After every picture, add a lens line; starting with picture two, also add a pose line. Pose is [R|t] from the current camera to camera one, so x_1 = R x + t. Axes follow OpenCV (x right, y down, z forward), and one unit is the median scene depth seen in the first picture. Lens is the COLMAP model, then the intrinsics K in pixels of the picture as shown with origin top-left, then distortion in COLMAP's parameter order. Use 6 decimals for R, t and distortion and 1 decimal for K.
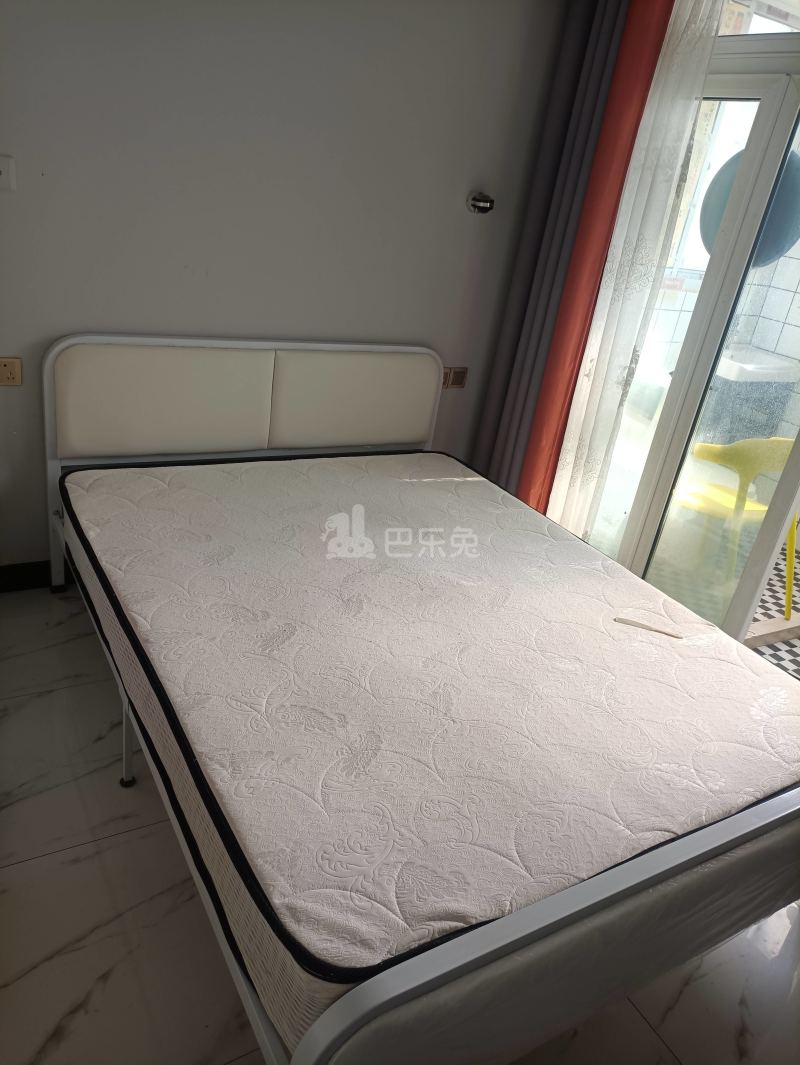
lens RADIAL K [[789.5, 0, 406.2], [0, 789.5, 526.4], [0, 0, 1]] dist [0.051869, -0.033572]
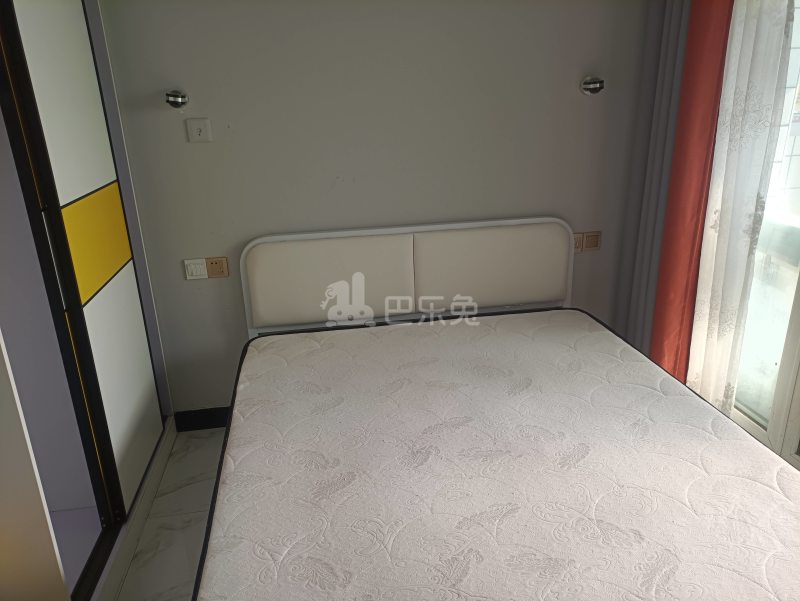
lens RADIAL K [[593.1, 0, 400.0], [0, 593.1, 300.5], [0, 0, 1]] dist [0.051869, -0.033572]
pose [[0.909925, -0.048985, -0.411870, 0.190201], [0.004632, 0.994140, -0.108003, -0.019056], [0.414747, 0.096367, 0.904820, 0.168589]]
